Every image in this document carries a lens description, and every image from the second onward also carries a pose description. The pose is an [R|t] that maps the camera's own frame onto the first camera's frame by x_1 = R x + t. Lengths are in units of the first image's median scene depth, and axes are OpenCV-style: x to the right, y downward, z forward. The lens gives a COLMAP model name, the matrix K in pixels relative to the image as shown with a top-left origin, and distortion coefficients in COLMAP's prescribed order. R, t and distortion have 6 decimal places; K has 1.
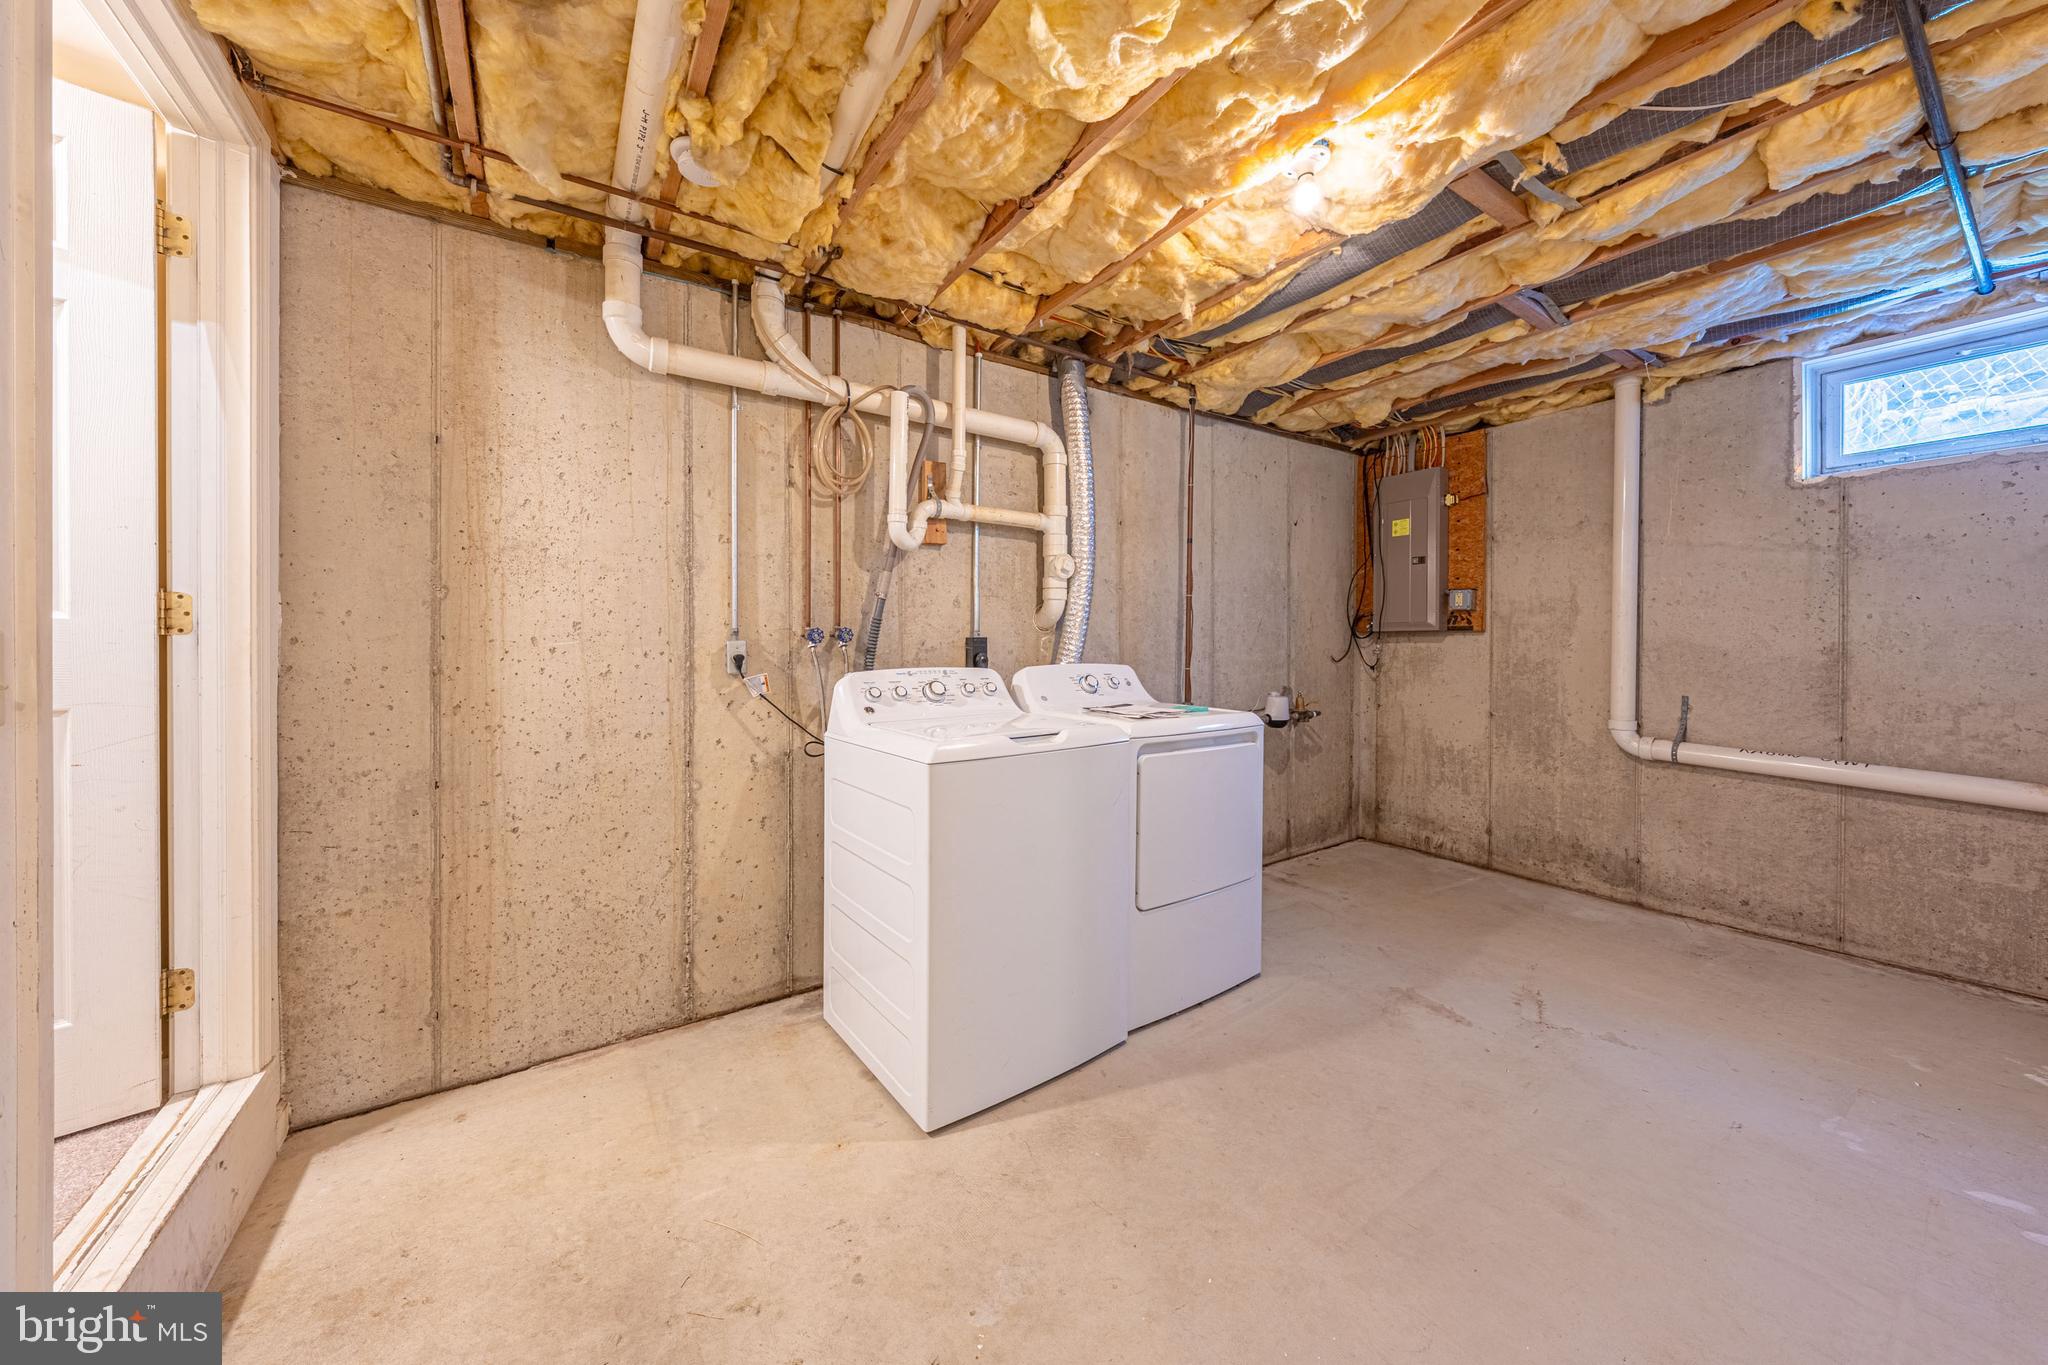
lens RADIAL K [[699.4, 0, 1041.0], [0, 699.4, 651.6], [0, 0, 1]] dist [-0.010858, 0.002406]
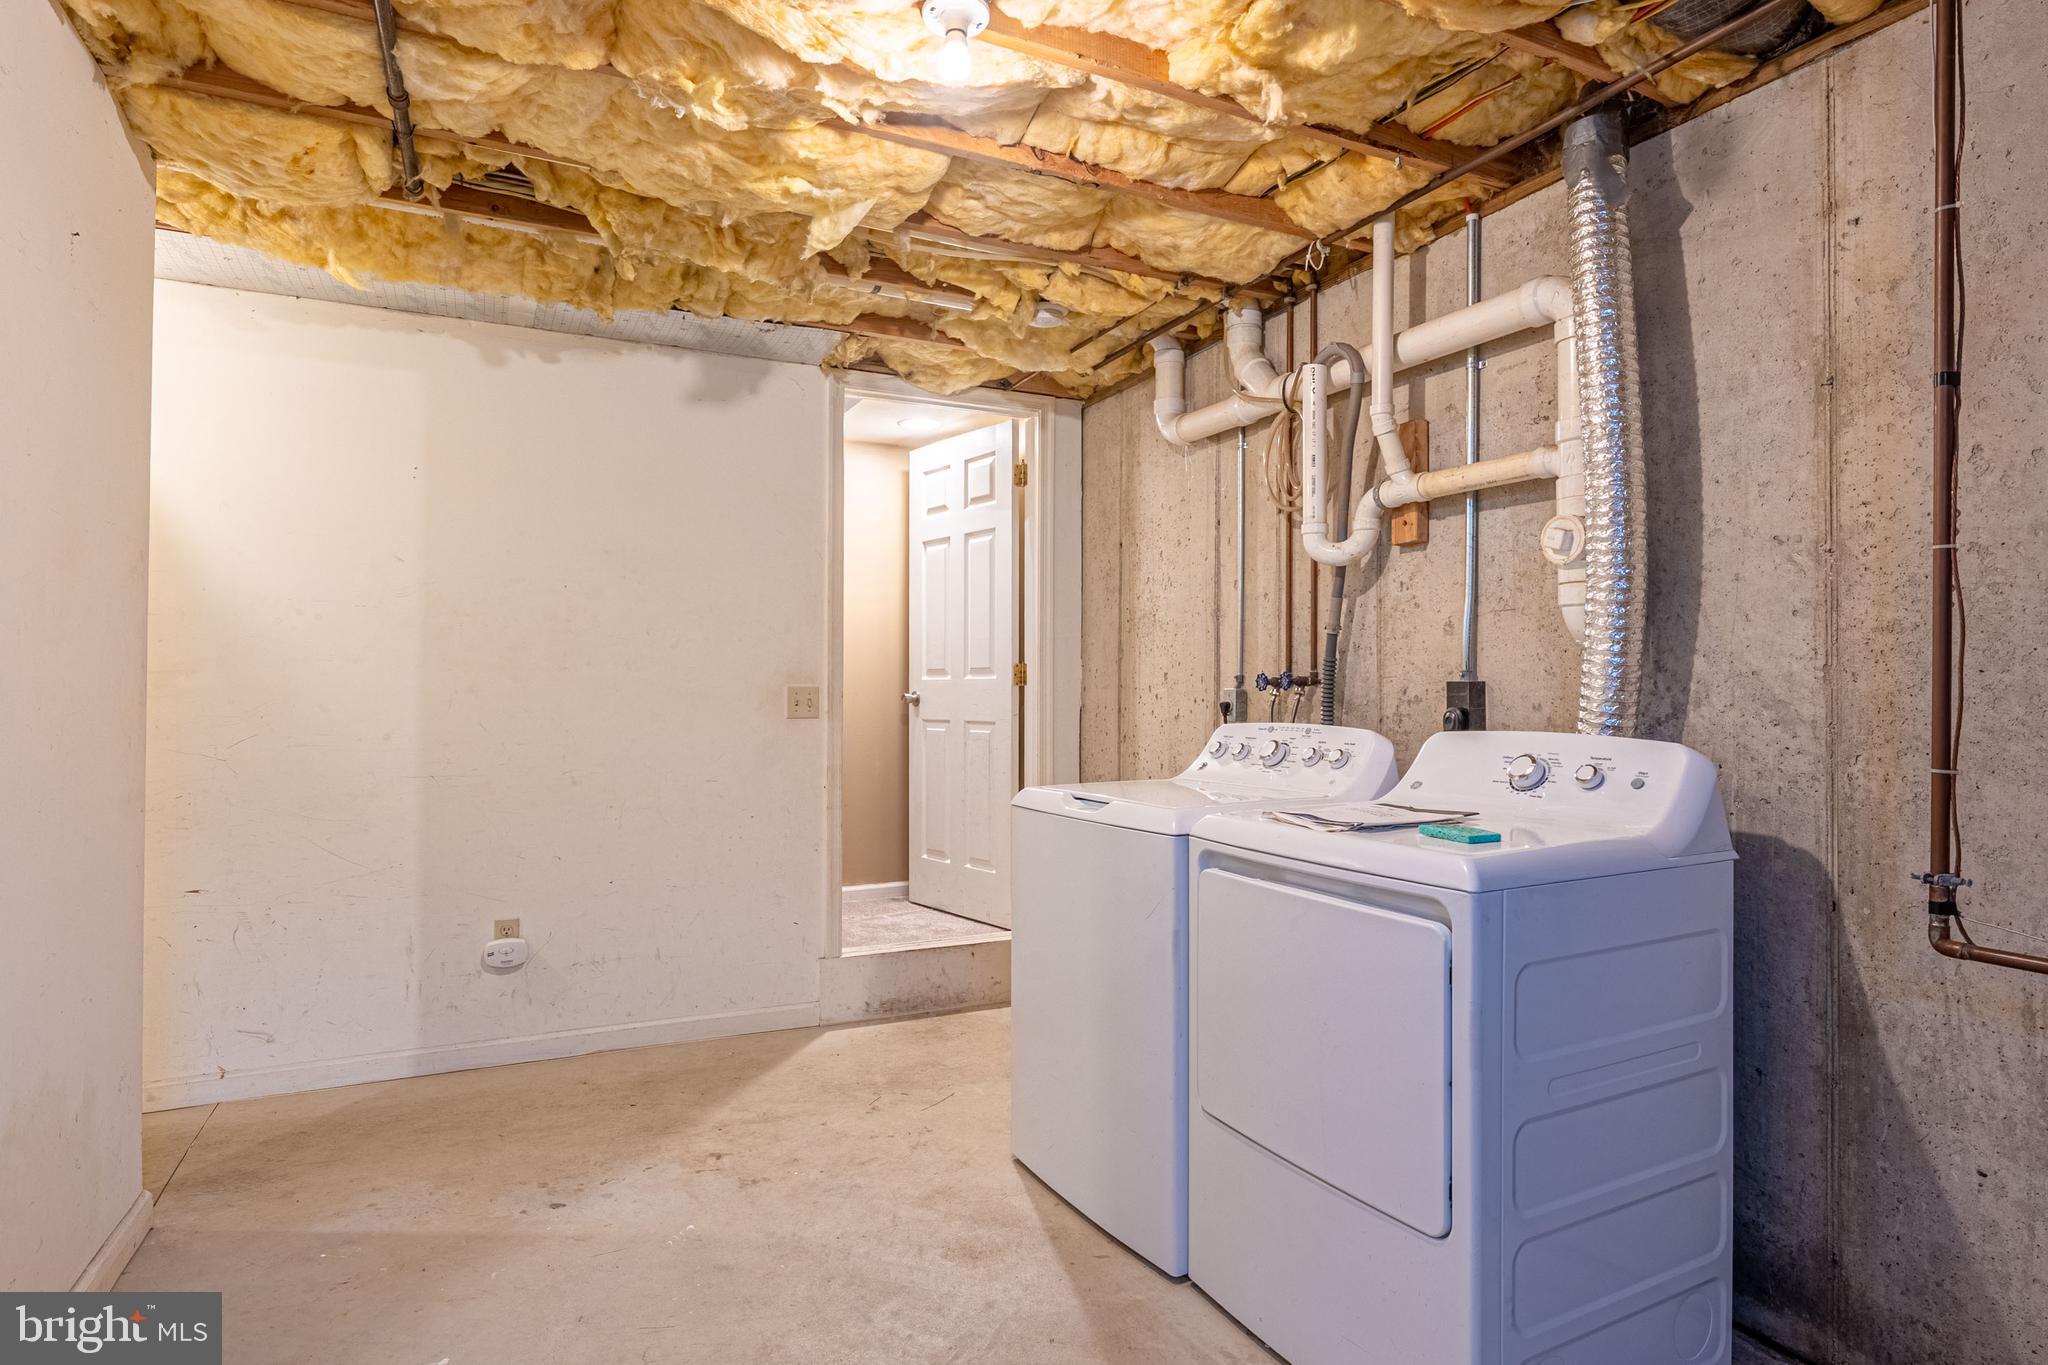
lens RADIAL K [[1039.7, 0, 1020.9], [0, 1039.7, 683.9], [0, 0, 1]] dist [0.000414, 0.001343]
pose [[-0.118964, -0.005481, -0.992883, 1.060475], [-0.012558, 0.999913, -0.004015, -0.012031], [0.992819, 0.011991, -0.119023, 0.896468]]
